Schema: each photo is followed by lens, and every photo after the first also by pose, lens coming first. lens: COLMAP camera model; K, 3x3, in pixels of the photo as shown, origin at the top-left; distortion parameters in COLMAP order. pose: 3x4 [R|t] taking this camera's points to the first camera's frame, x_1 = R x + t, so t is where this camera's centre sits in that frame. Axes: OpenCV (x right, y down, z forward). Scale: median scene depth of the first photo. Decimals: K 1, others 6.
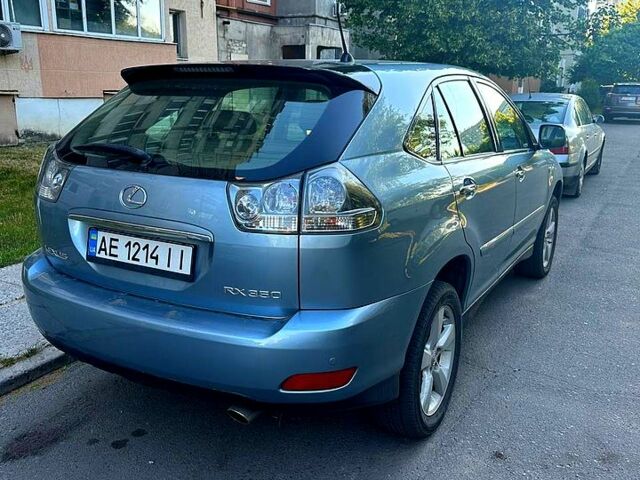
lens RADIAL K [[593.7, 0, 316.9], [0, 593.7, 244.8], [0, 0, 1]] dist [0.100652, -0.162337]
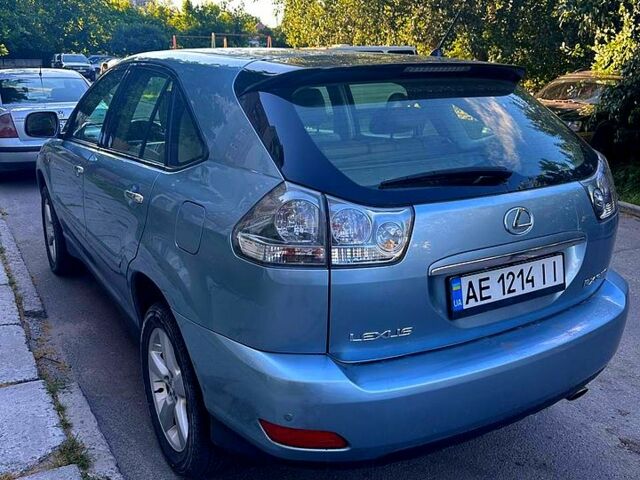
lens RADIAL K [[593.7, 0, 316.9], [0, 593.7, 244.8], [0, 0, 1]] dist [0.100652, -0.162337]
pose [[0.499244, -0.255473, 0.827943, -1.143600], [0.221377, 0.961439, 0.163176, -0.244799], [-0.837704, 0.101823, 0.536549, 0.756156]]
